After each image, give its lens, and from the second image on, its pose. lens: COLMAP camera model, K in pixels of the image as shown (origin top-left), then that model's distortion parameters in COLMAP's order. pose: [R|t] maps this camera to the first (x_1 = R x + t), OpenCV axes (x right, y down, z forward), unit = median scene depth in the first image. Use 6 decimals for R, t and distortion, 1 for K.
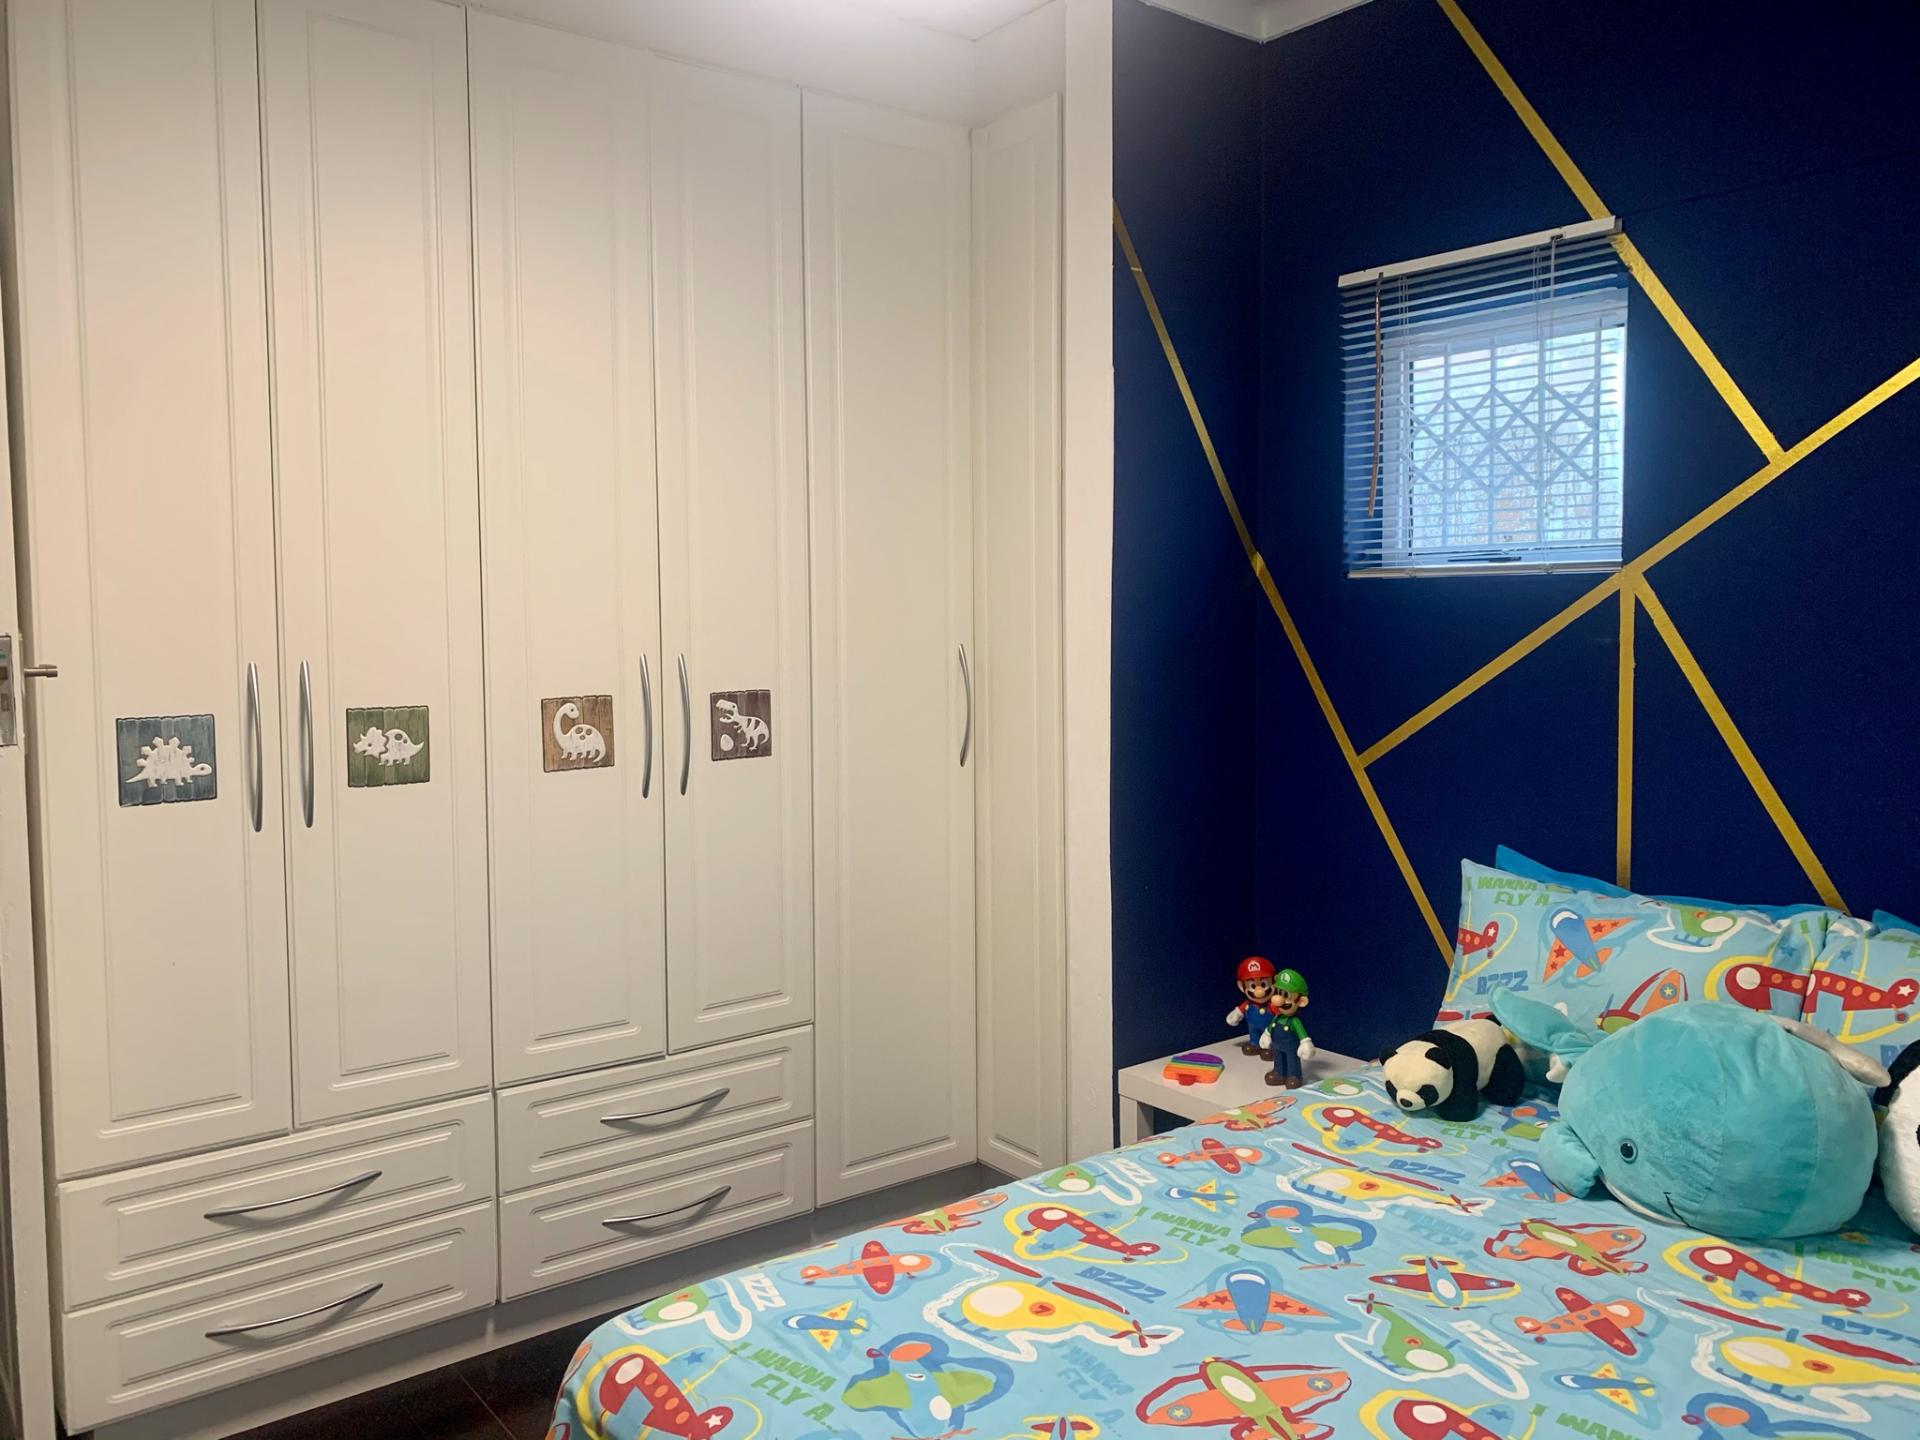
lens RADIAL K [[1471.8, 0, 956.6], [0, 1471.8, 721.6], [0, 0, 1]] dist [0.020637, -0.012743]
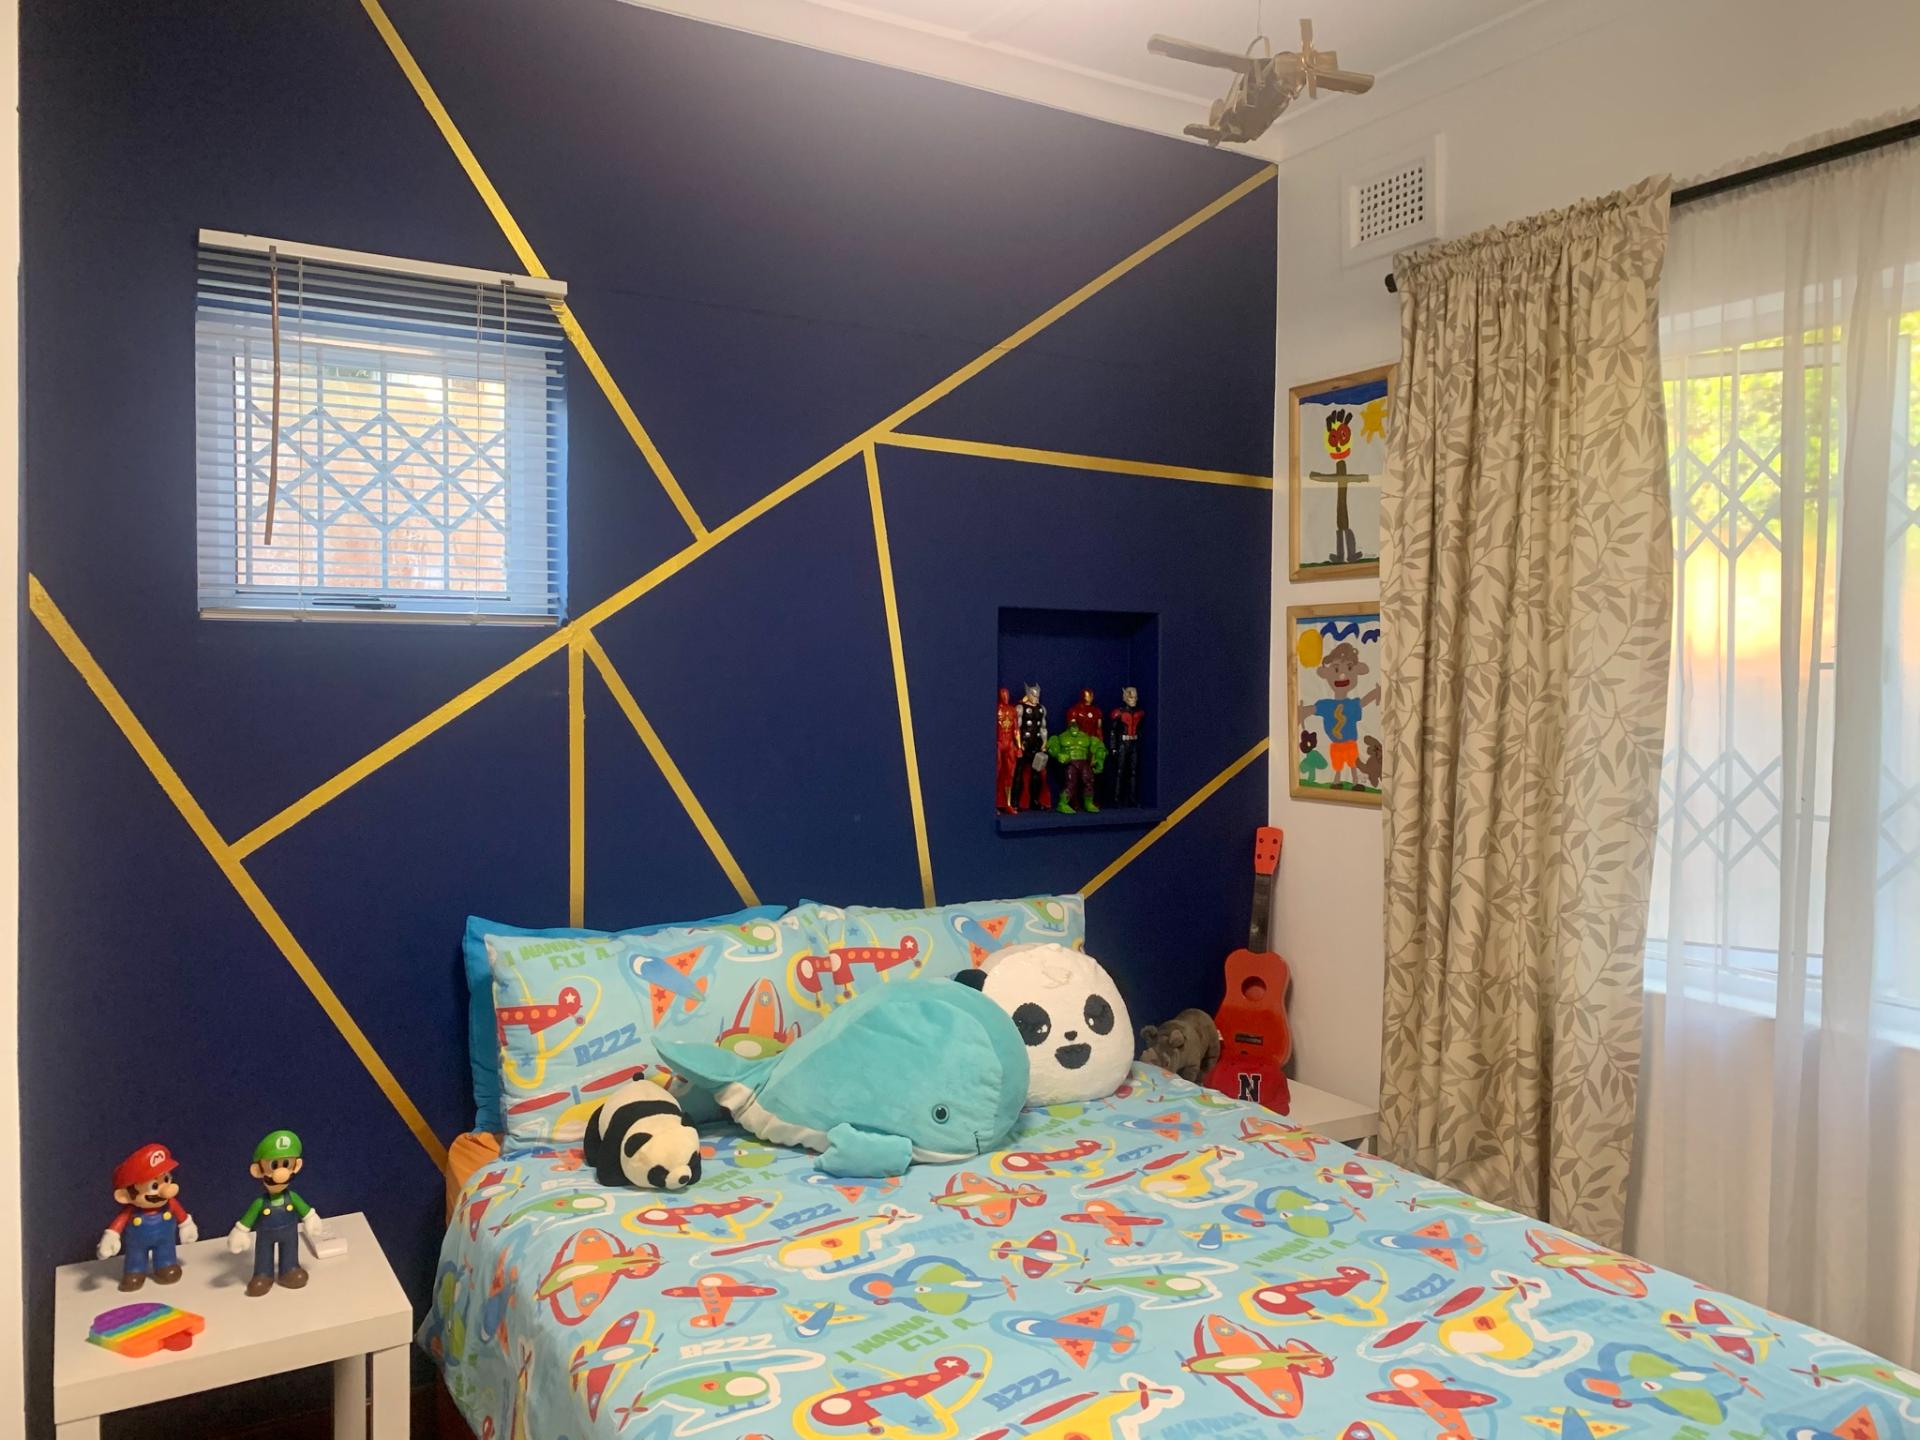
lens RADIAL K [[1471.8, 0, 956.0], [0, 1471.8, 713.4], [0, 0, 1]] dist [0.020637, -0.012743]
pose [[0.124150, -0.021397, 0.992033, -0.590401], [0.069927, 0.997470, 0.012763, -0.038842], [-0.989796, 0.067786, 0.125332, 0.668683]]
